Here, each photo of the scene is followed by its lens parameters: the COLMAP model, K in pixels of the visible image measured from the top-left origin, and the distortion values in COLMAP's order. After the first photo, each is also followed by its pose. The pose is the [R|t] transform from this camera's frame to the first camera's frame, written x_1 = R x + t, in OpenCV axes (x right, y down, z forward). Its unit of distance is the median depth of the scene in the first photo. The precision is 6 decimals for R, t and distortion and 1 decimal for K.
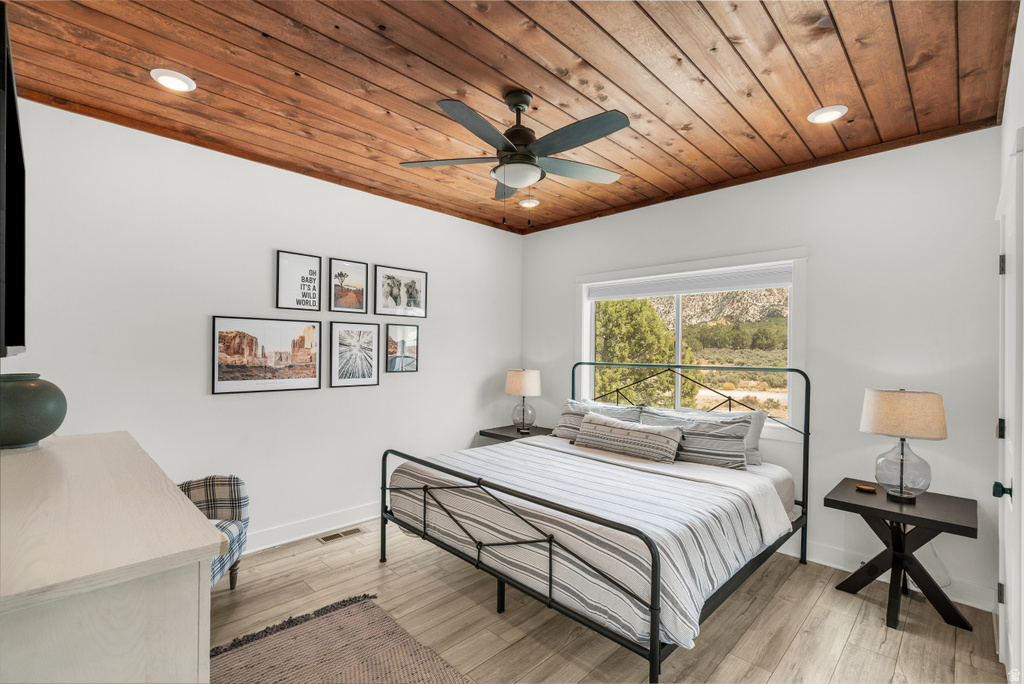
lens RADIAL K [[452.7, 0, 512.4], [0, 452.7, 352.3], [0, 0, 1]] dist [0.001191, 0.000171]
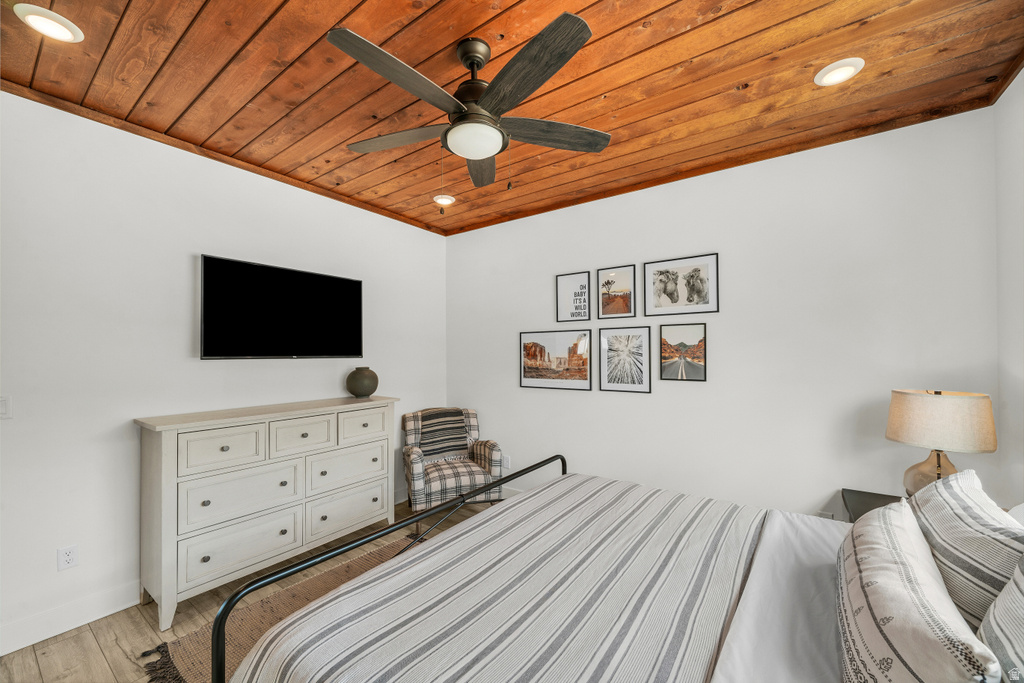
lens RADIAL K [[404.5, 0, 512.3], [0, 404.5, 351.6], [0, 0, 1]] dist [0.000151, -0.000005]
pose [[0.155456, -0.020084, -0.987639, 0.521678], [-0.000374, 0.999792, -0.020391, 0.005827], [0.987843, 0.003539, 0.155416, 0.664294]]
